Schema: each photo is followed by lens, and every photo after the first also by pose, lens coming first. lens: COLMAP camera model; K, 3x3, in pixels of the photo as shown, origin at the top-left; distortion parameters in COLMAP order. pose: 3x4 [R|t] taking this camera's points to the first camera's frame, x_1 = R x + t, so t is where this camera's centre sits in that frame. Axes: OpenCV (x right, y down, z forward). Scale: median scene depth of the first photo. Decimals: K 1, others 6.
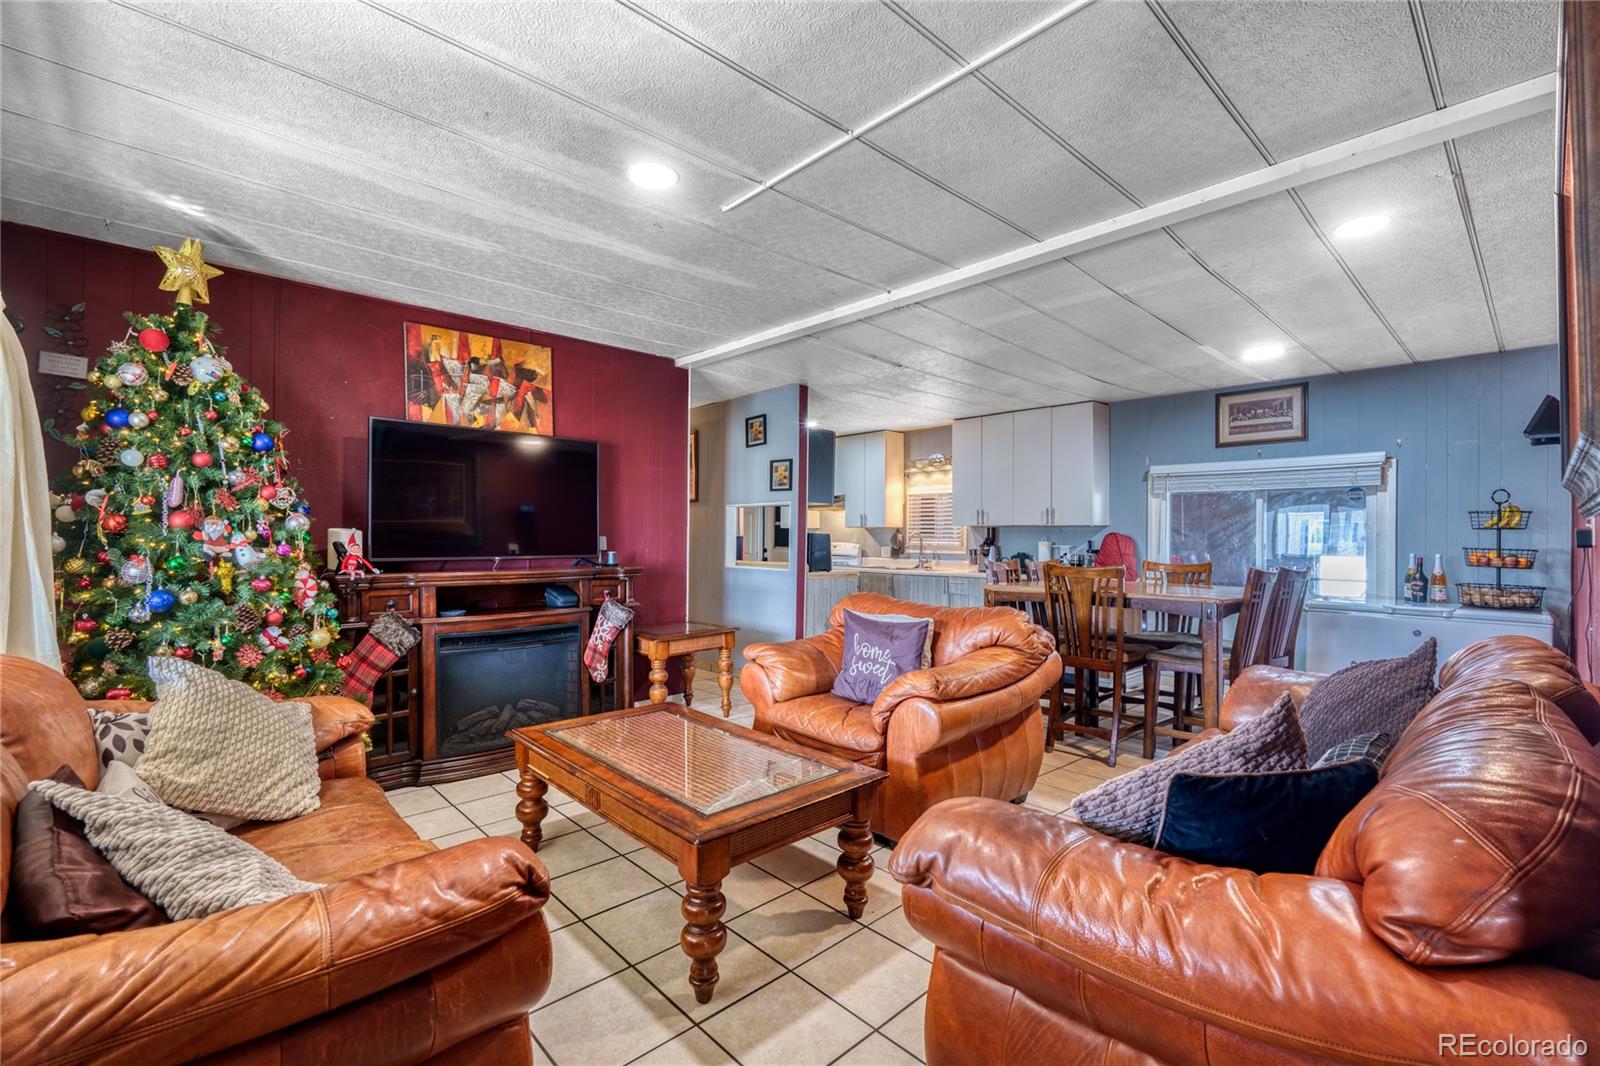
lens RADIAL K [[702.7, 0, 802.6], [0, 702.7, 539.6], [0, 0, 1]] dist [-0.000626, 0.000084]
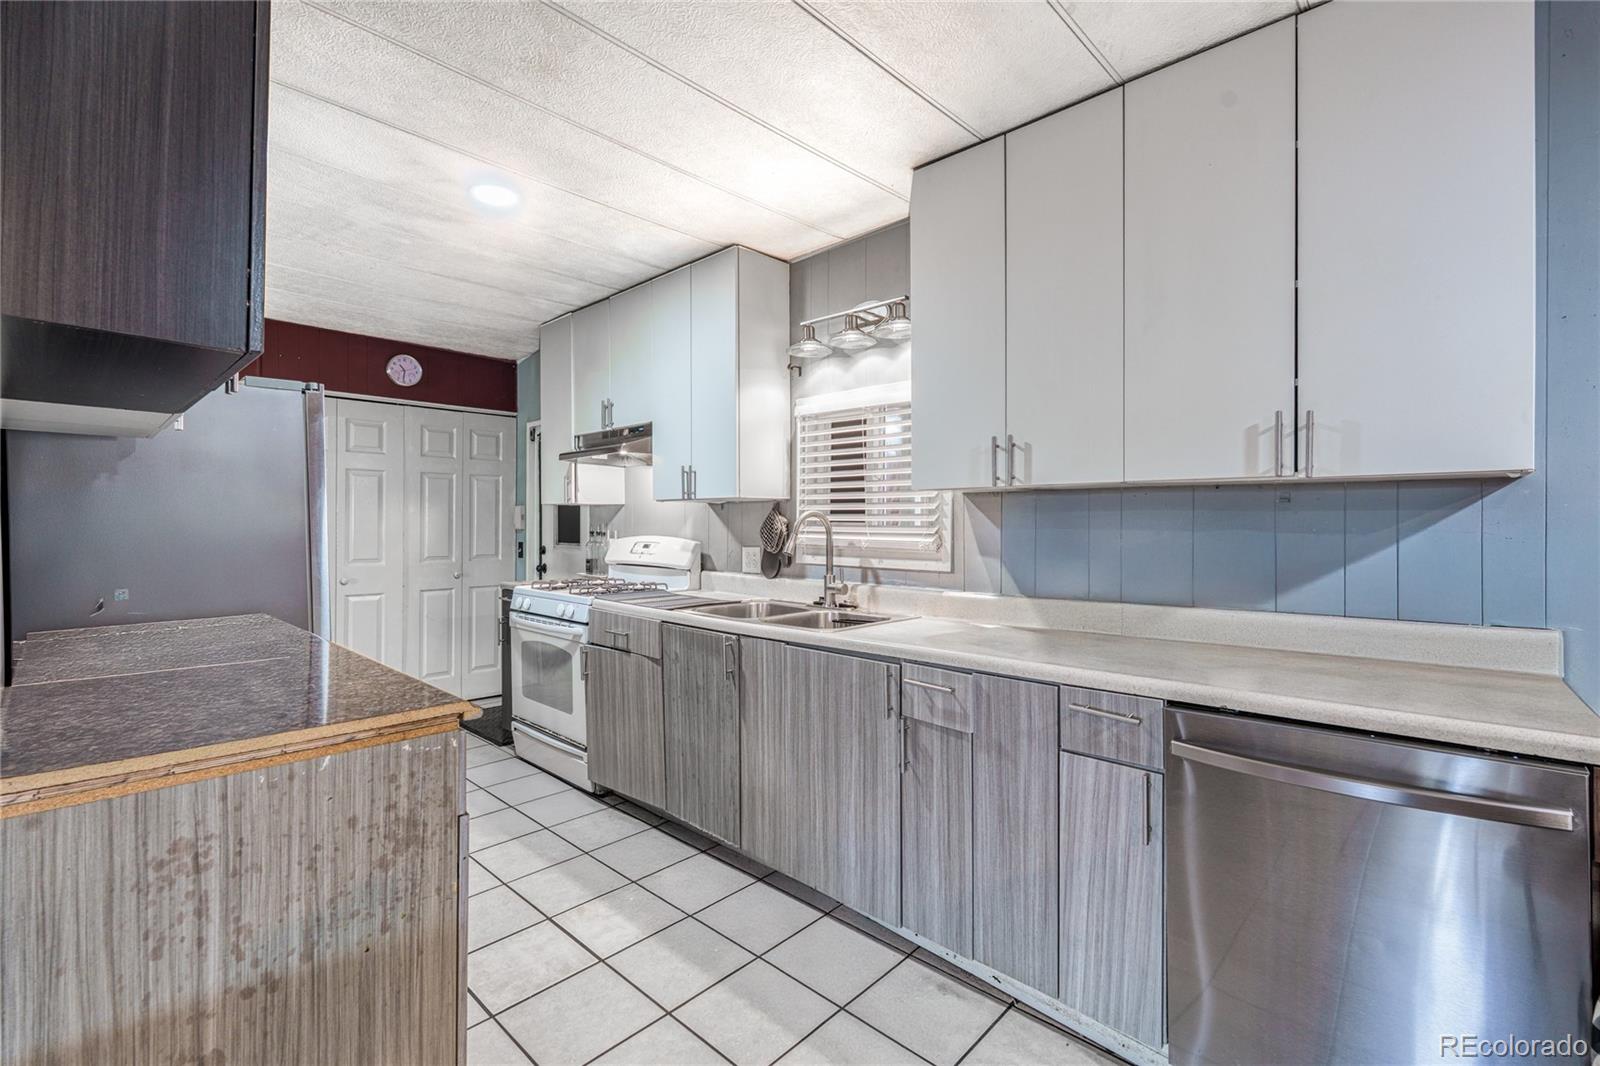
lens RADIAL K [[703.6, 0, 803.8], [0, 703.6, 522.0], [0, 0, 1]] dist [-0.001241, 0.000042]
pose [[0.998015, -0.006415, 0.062644, 0.131202], [0.006569, 0.999976, -0.002240, -0.003692], [-0.062628, 0.002647, 0.998033, 0.624756]]
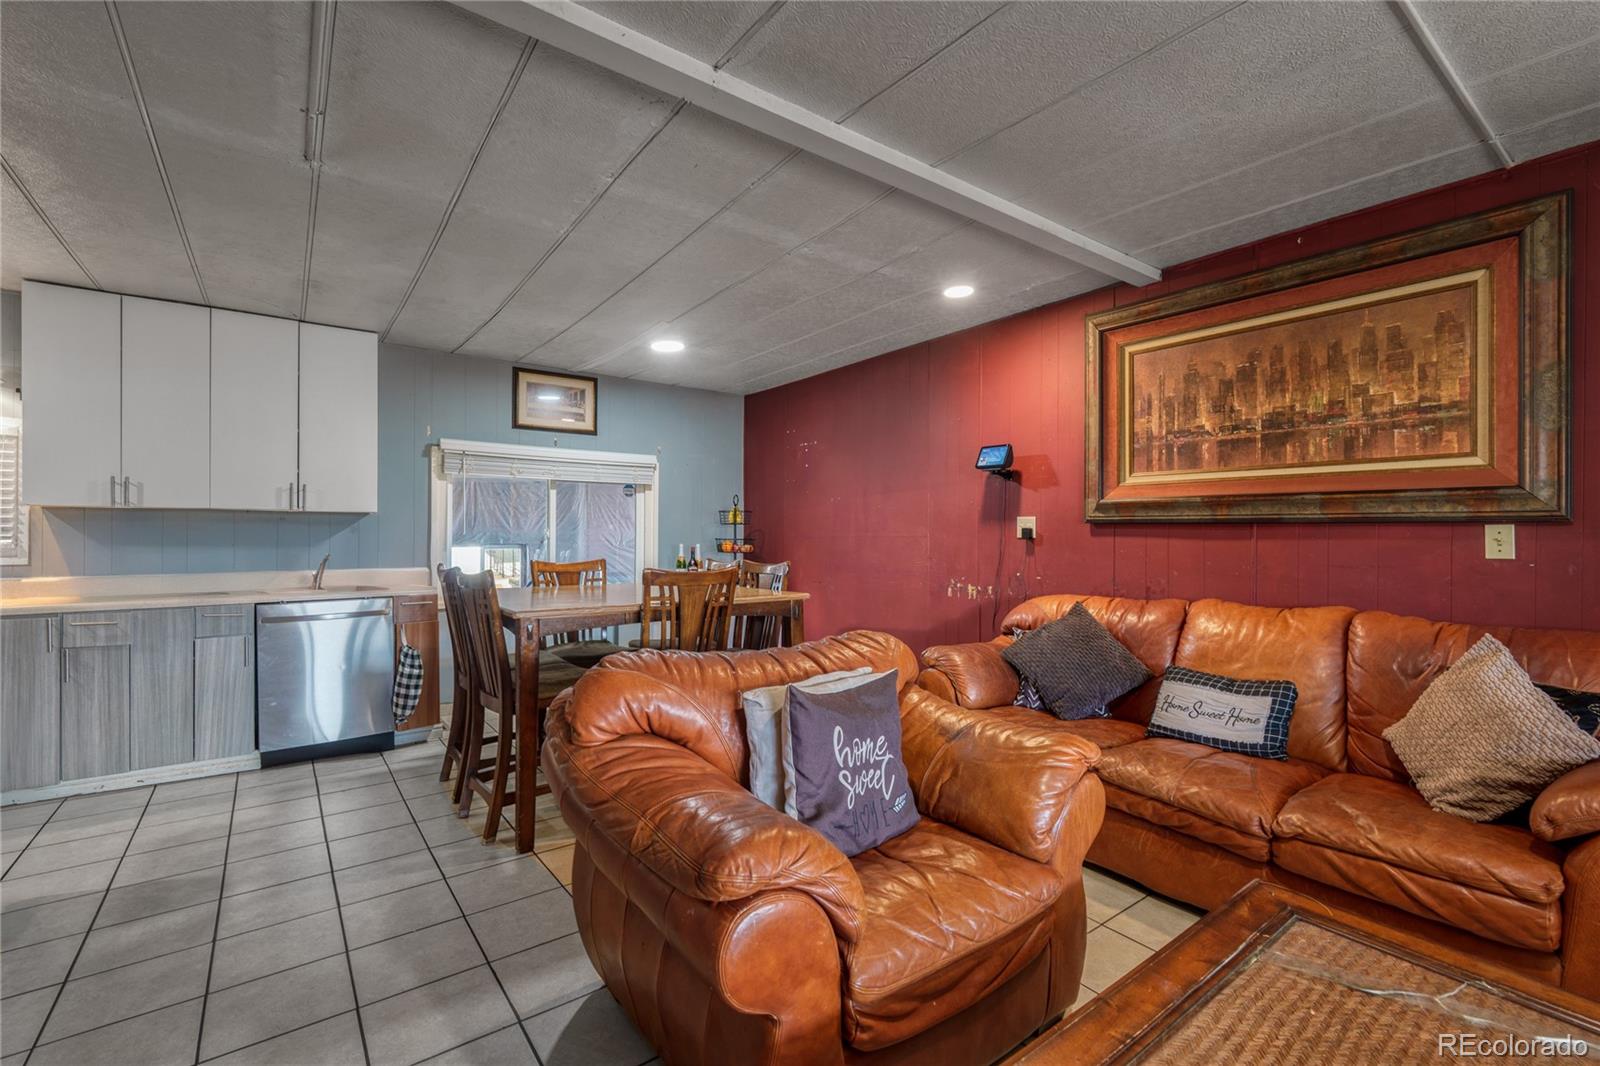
lens RADIAL K [[702.7, 0, 802.6], [0, 702.7, 539.6], [0, 0, 1]] dist [-0.000626, 0.000084]
pose [[0.114554, -0.015898, 0.993290, -0.185516], [0.002338, 0.999873, 0.015734, -0.002446], [-0.993414, 0.000520, 0.114577, 0.394159]]
